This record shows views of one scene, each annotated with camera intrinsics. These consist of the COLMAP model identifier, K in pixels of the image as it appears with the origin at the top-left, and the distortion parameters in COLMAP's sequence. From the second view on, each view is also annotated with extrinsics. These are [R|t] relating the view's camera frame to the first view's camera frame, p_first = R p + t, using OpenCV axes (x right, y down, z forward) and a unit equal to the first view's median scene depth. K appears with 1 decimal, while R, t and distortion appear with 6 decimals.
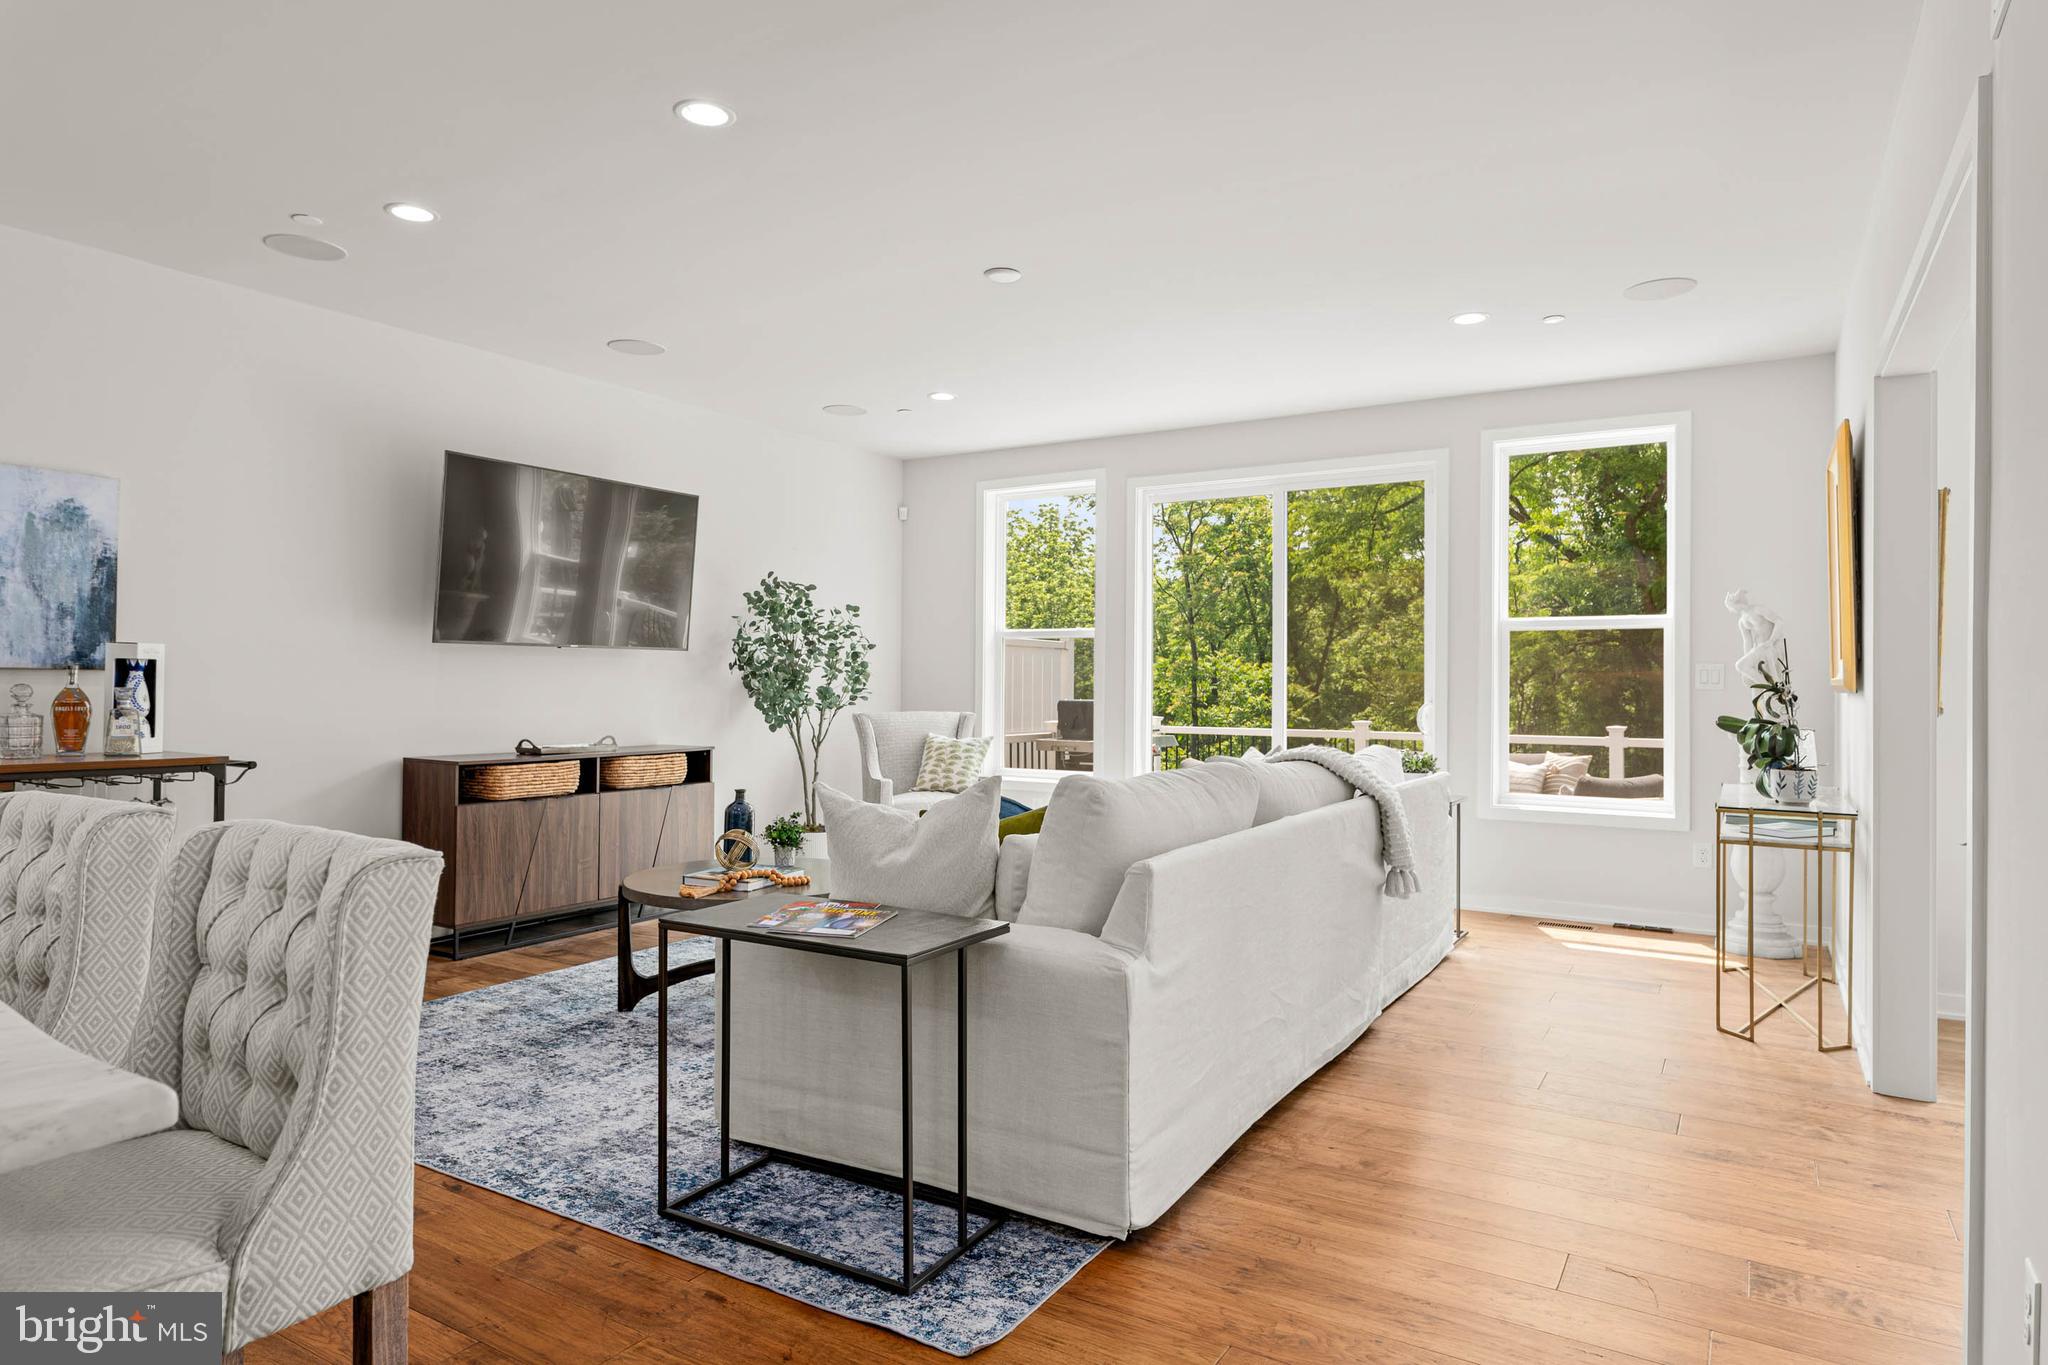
lens RADIAL K [[1197.2, 0, 1018.1], [0, 1197.2, 675.3], [0, 0, 1]] dist [0.000489, -0.001023]
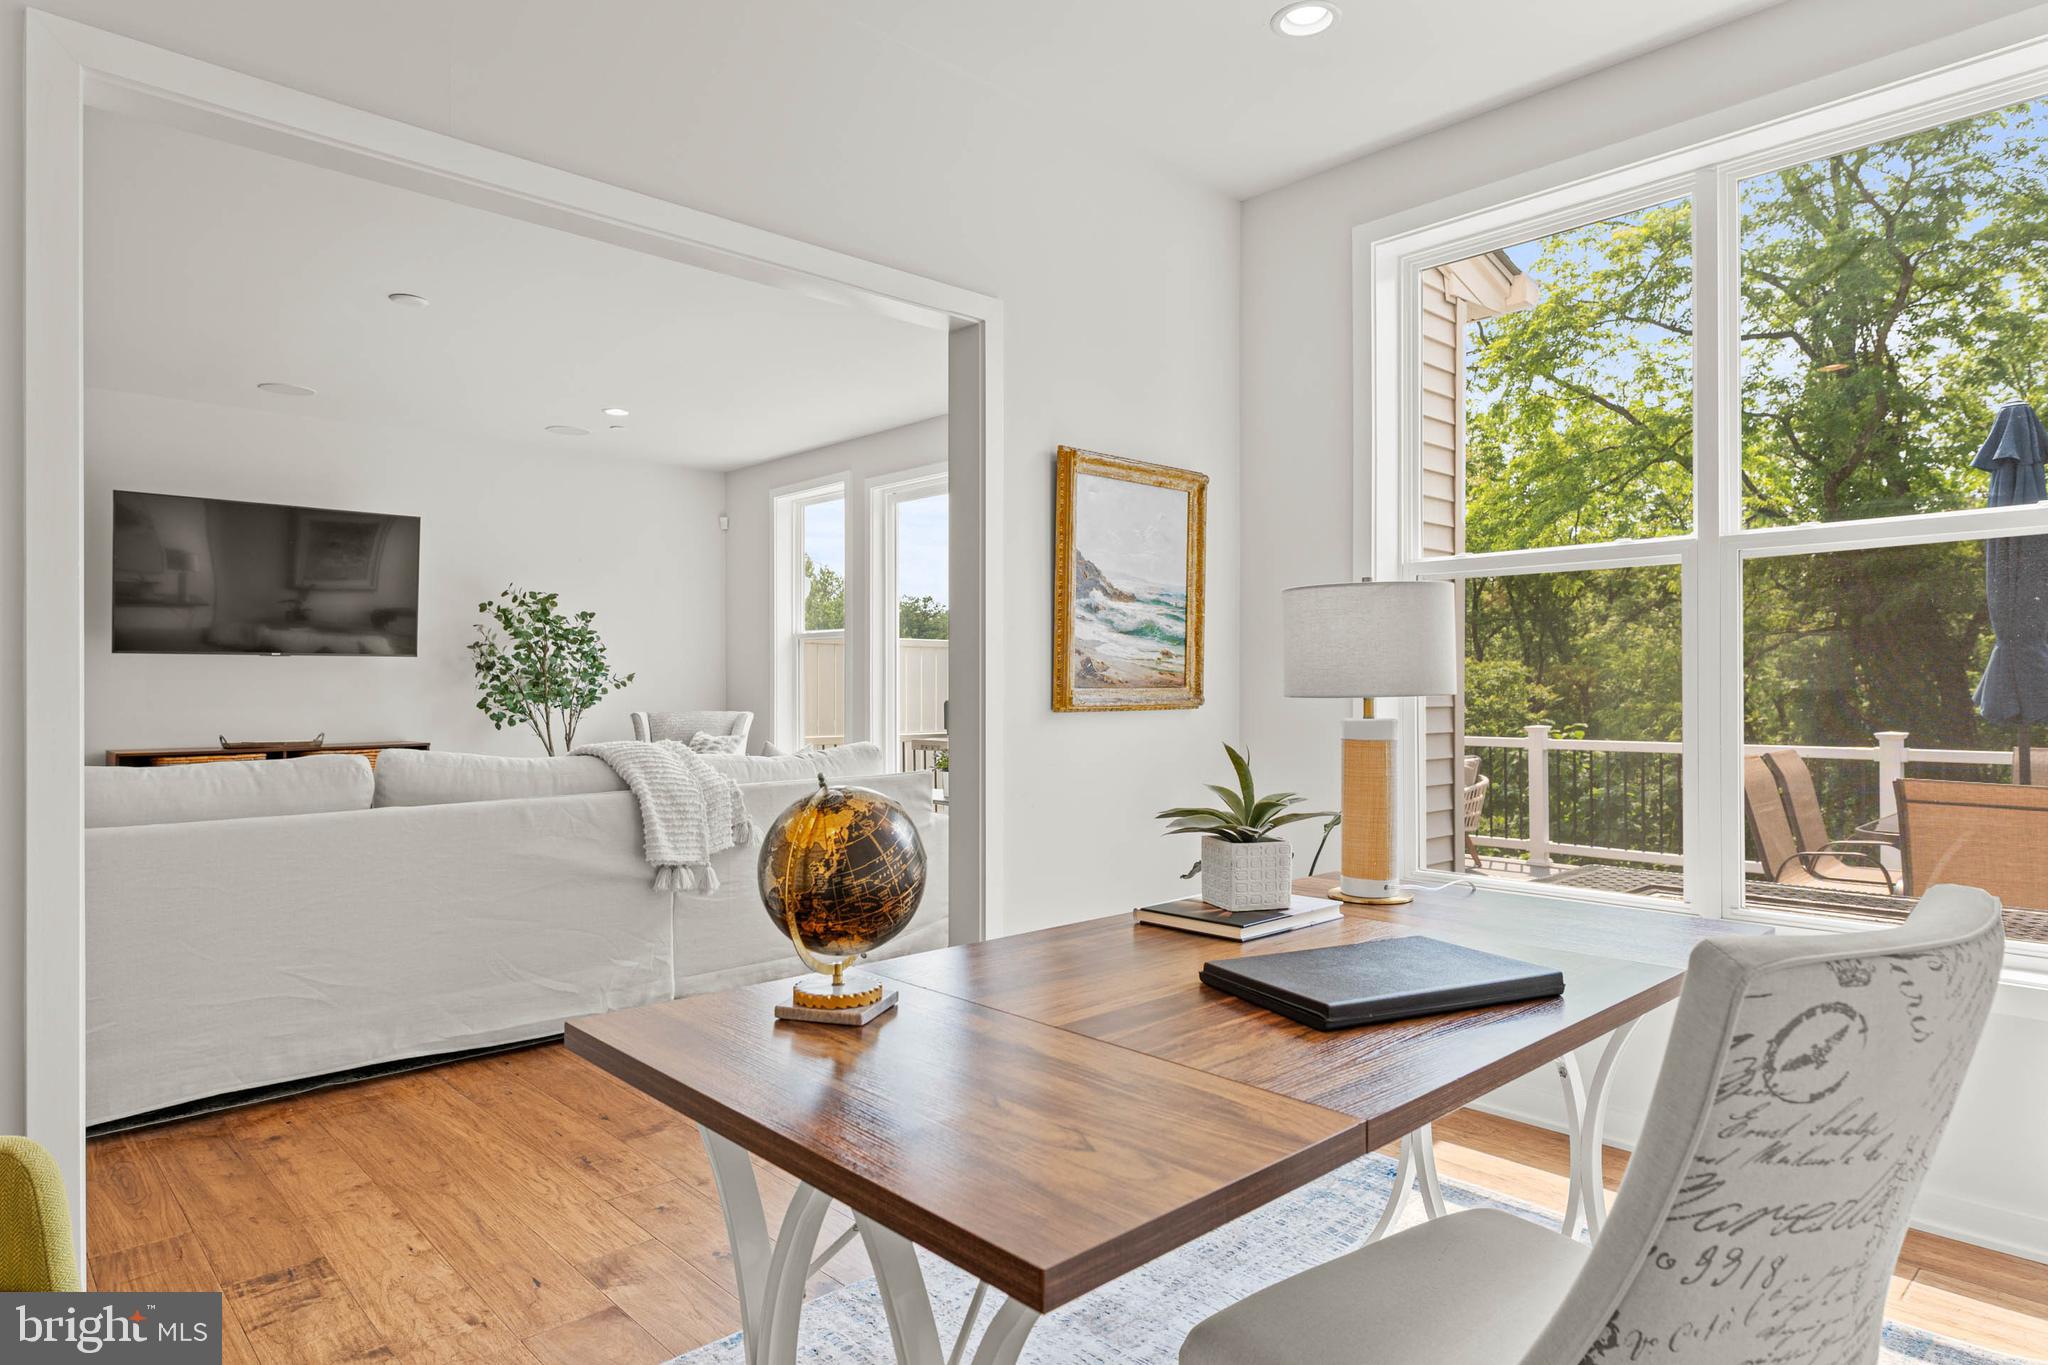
lens RADIAL K [[1197.2, 0, 1018.1], [0, 1197.2, 675.3], [0, 0, 1]] dist [0.000489, -0.001023]
pose [[0.964456, -0.010790, -0.264024, 0.578081], [0.008993, 0.999927, -0.008011, 0.010946], [0.264091, 0.005352, 0.964483, 0.083415]]
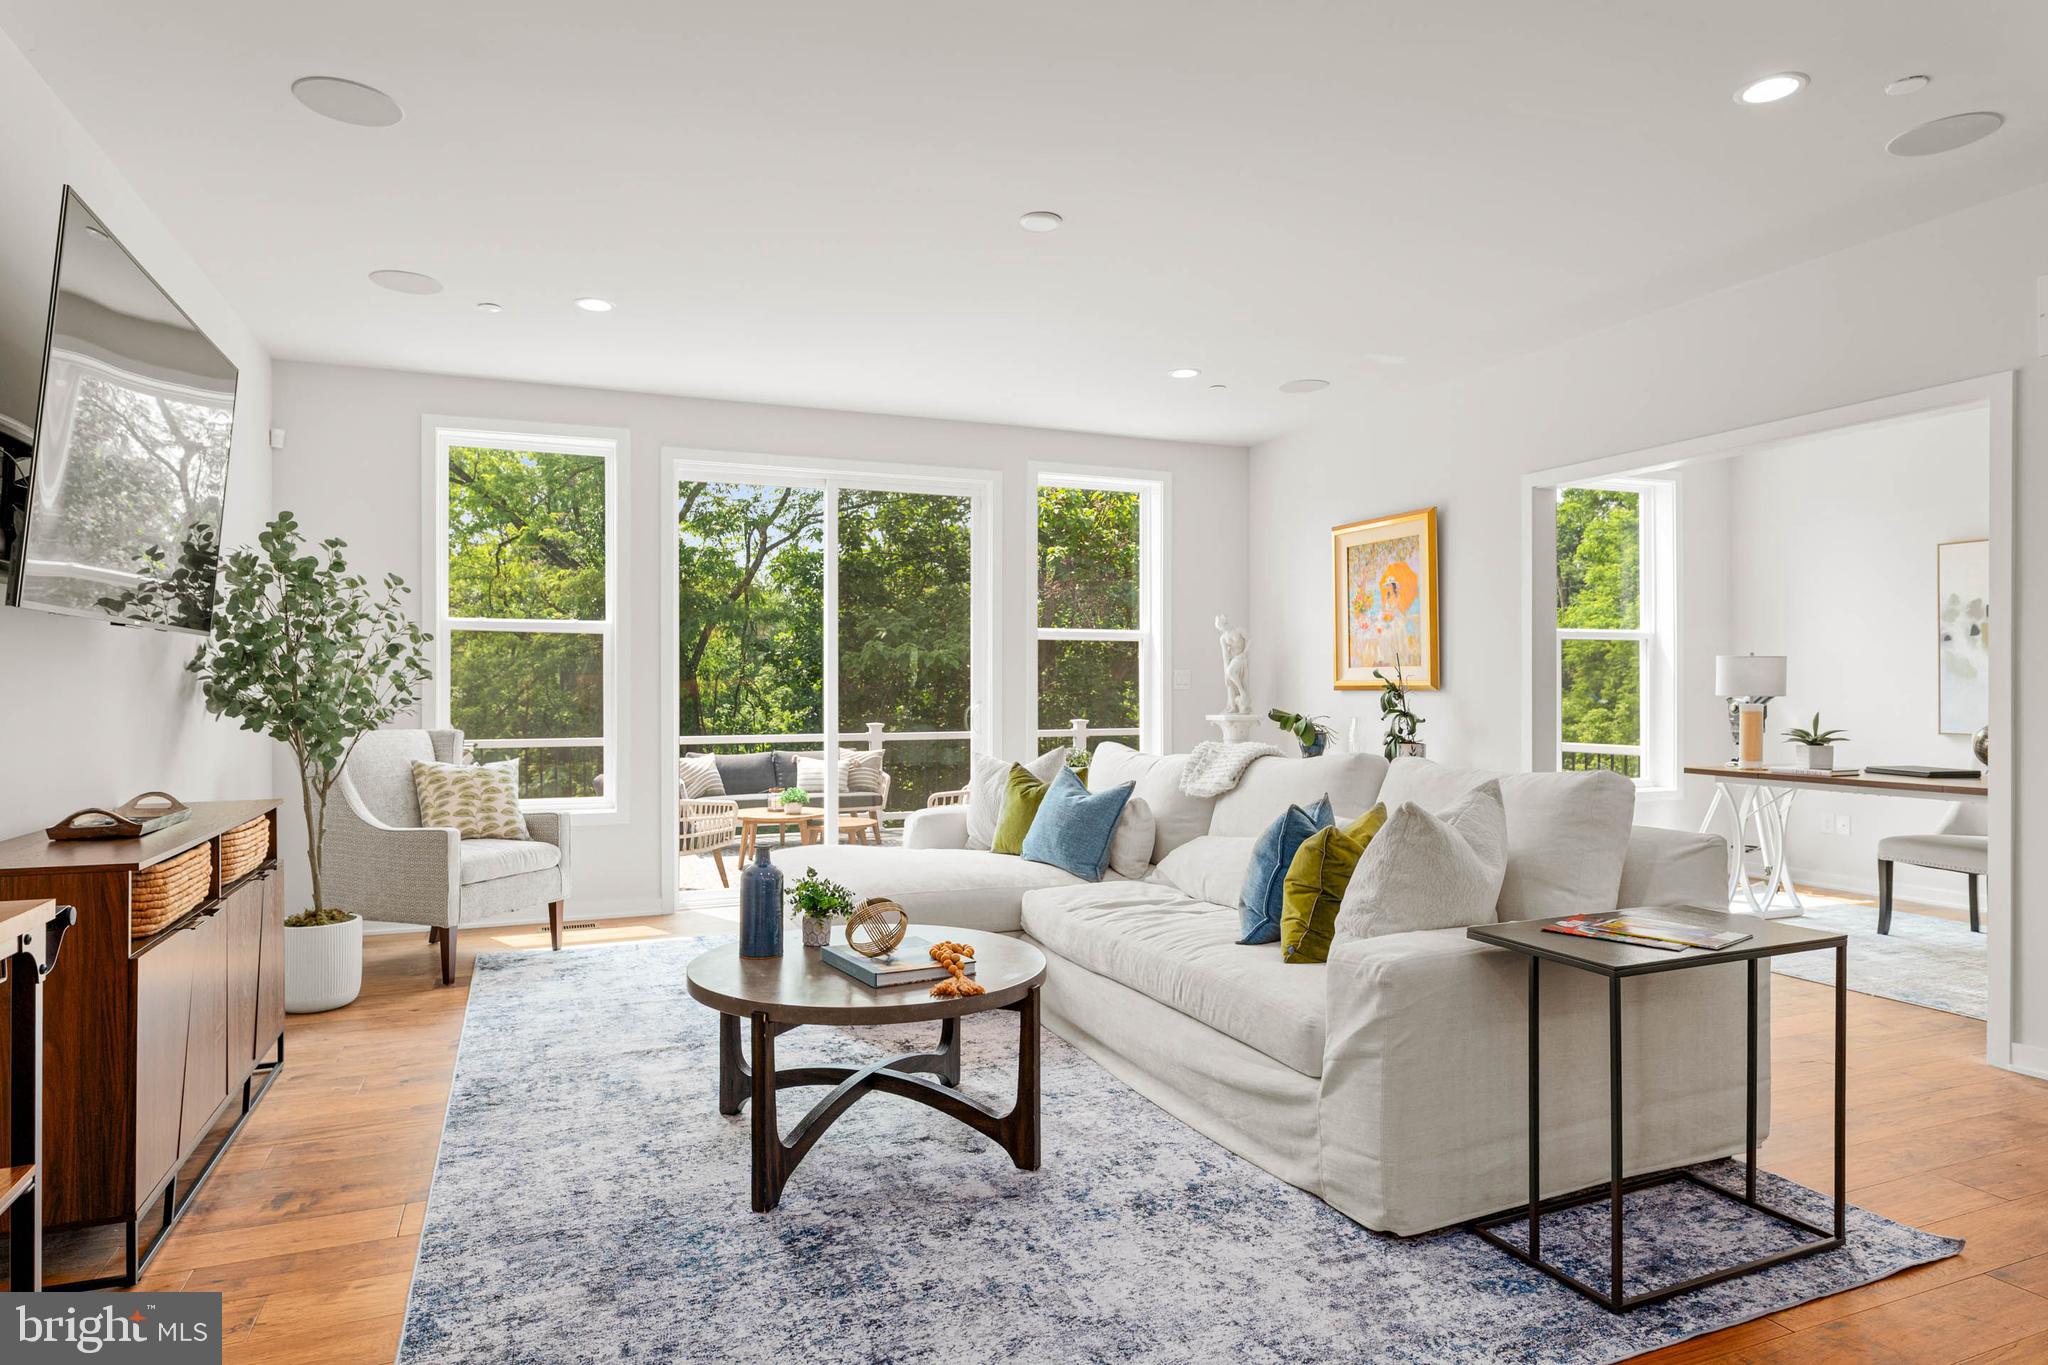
lens RADIAL K [[1177.4, 0, 1026.3], [0, 1177.4, 687.1], [0, 0, 1]] dist [0.002243, -0.001370]
pose [[0.583414, -0.006475, 0.812149, -0.528127], [0.000190, 0.999969, 0.007835, -0.000470], [-0.812175, -0.004417, 0.583397, 0.369299]]
